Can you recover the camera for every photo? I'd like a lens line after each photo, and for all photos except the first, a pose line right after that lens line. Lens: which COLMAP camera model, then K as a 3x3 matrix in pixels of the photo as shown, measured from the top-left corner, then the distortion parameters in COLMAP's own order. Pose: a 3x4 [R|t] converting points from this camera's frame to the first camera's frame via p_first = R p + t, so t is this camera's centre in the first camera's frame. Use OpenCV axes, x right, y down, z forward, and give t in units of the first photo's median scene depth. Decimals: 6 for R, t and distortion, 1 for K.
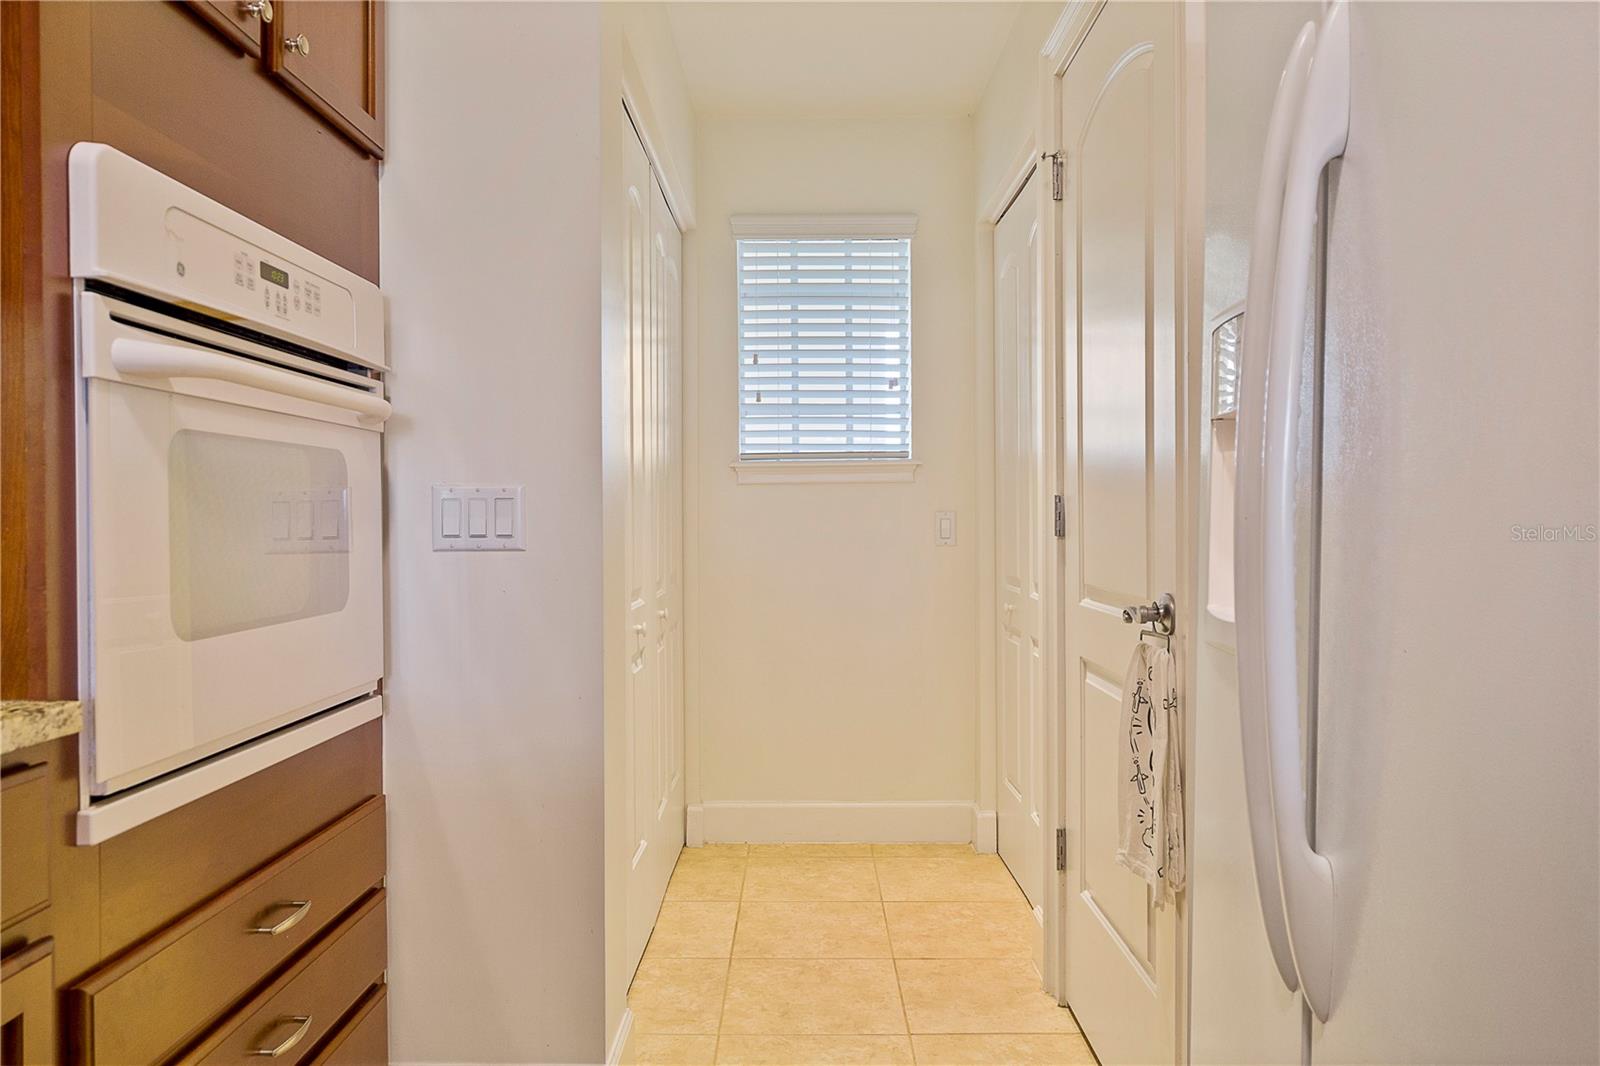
lens RADIAL K [[1113.1, 0, 800.0], [0, 1113.1, 533.0], [0, 0, 1]] dist [0.000343, 0.000120]
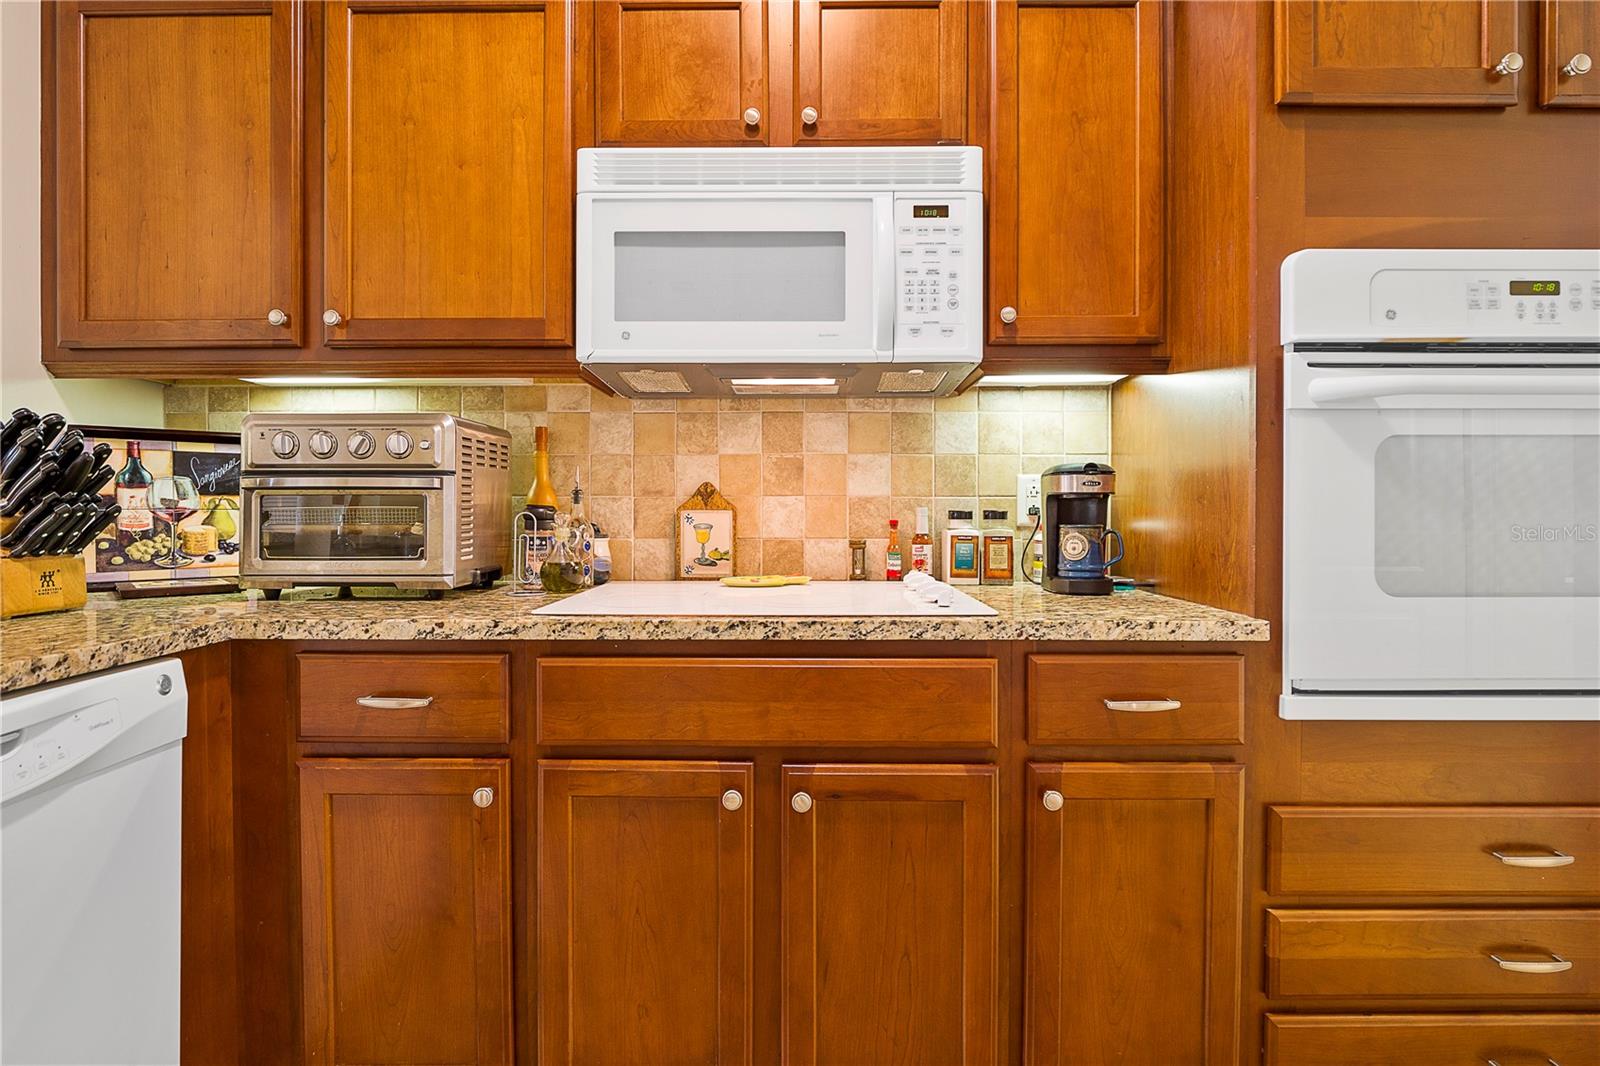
lens RADIAL K [[773.6, 0, 798.5], [0, 773.6, 513.8], [0, 0, 1]] dist [-0.002449, -0.000337]
pose [[0.001699, 0.013715, -0.999905, 0.403692], [-0.016319, 0.999773, 0.013685, -0.001959], [0.999865, 0.016294, 0.001922, 0.329869]]
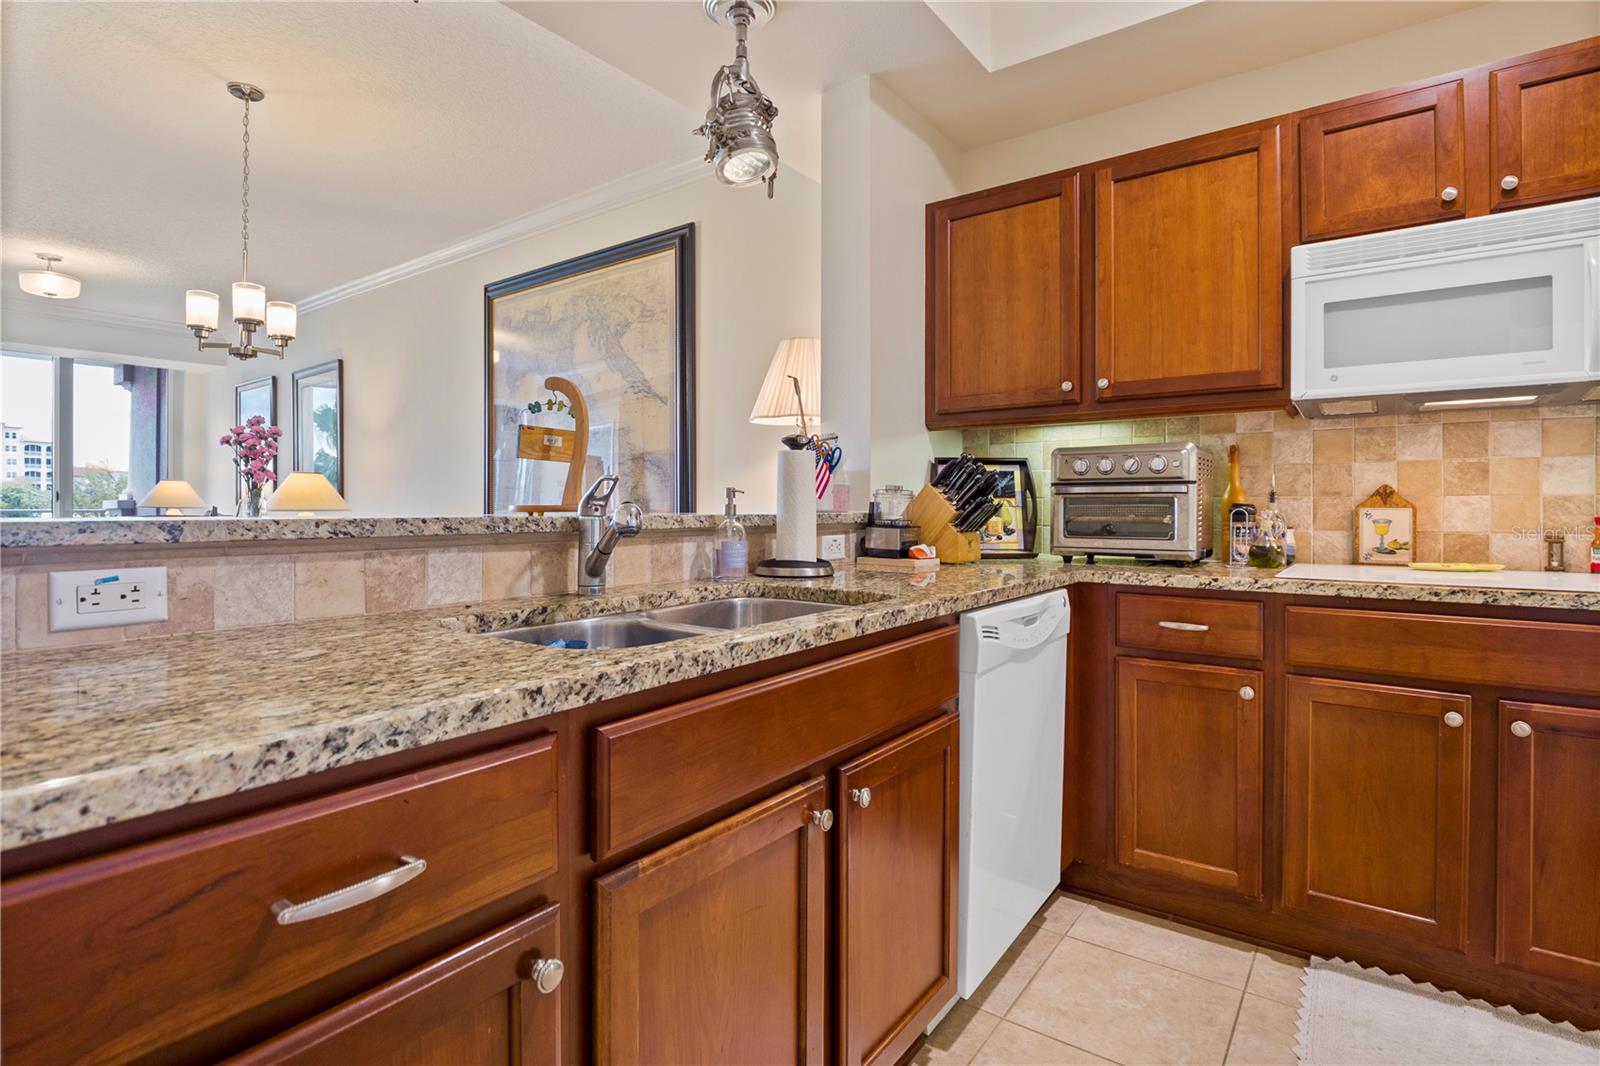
lens RADIAL K [[788.2, 0, 800.2], [0, 788.2, 506.3], [0, 0, 1]] dist [-0.014564, 0.001057]
pose [[-0.589823, 0.005705, -0.807512, 1.229265], [-0.010380, 0.999839, 0.014645, -0.001604], [0.807466, 0.017020, -0.589669, 0.118487]]
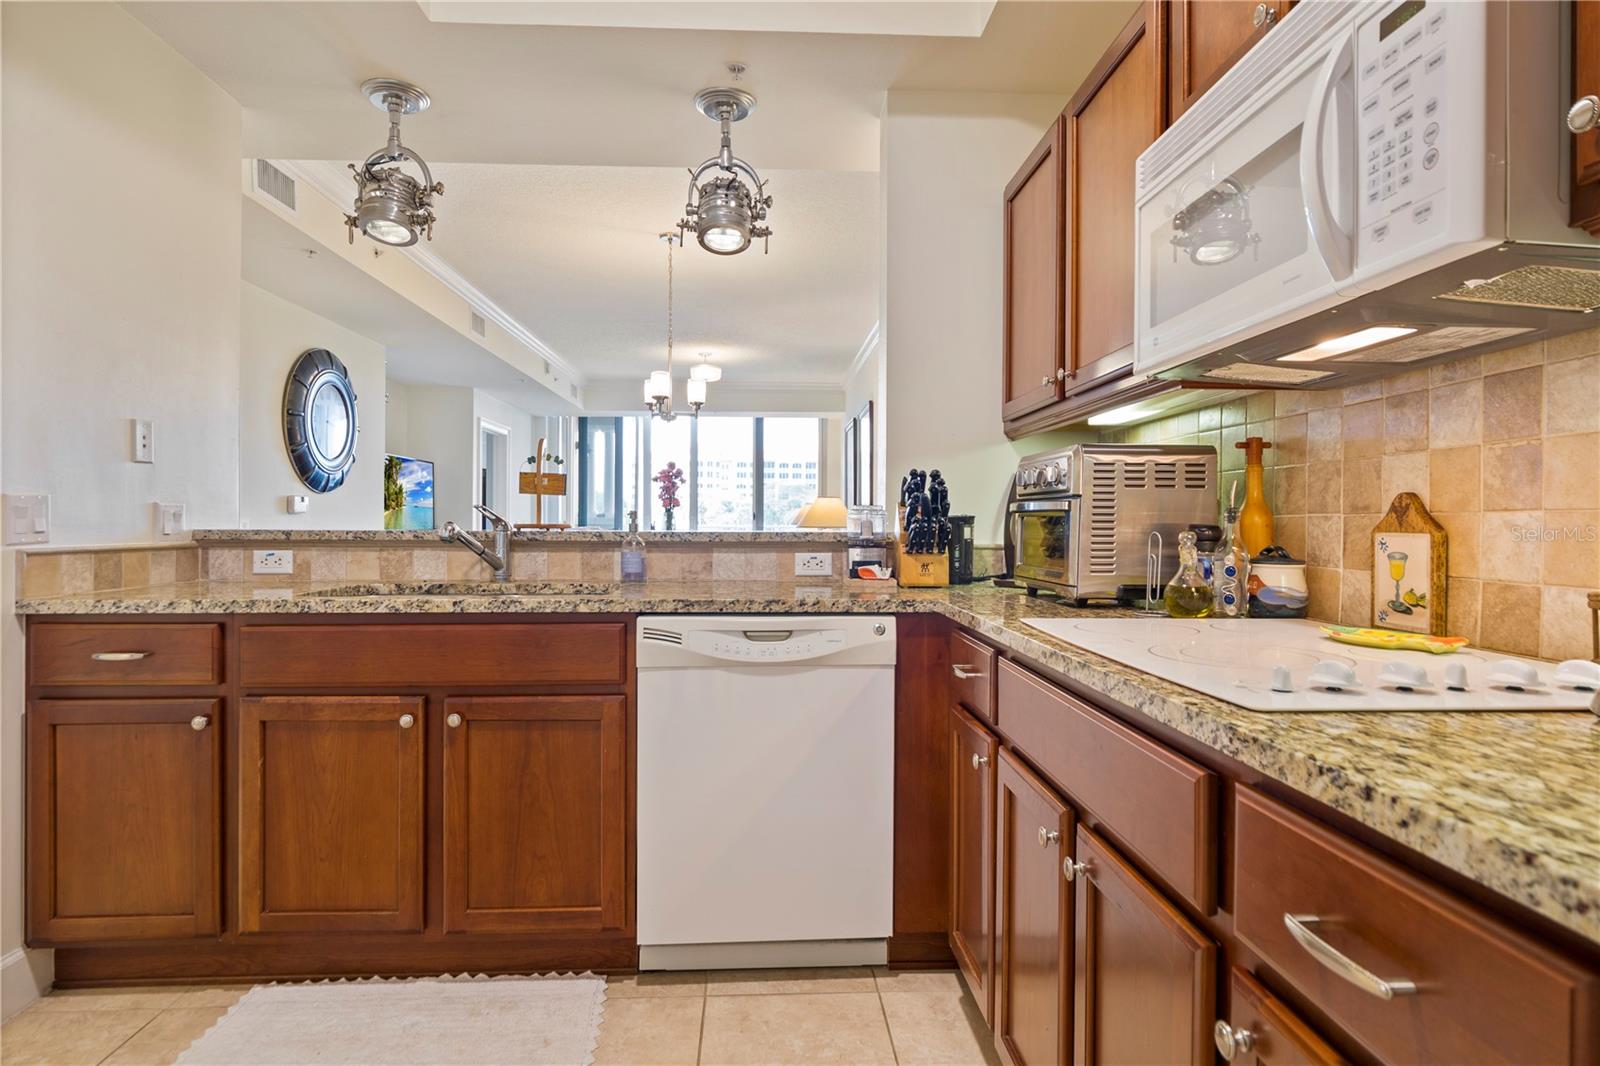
lens RADIAL K [[853.0, 0, 799.4], [0, 853.0, 521.6], [0, 0, 1]] dist [-0.005281, -0.000910]
pose [[-0.998378, 0.001599, -0.056907, -0.248134], [0.000726, 0.999882, 0.015357, -0.019967], [0.056925, 0.015291, -0.998261, 1.293754]]
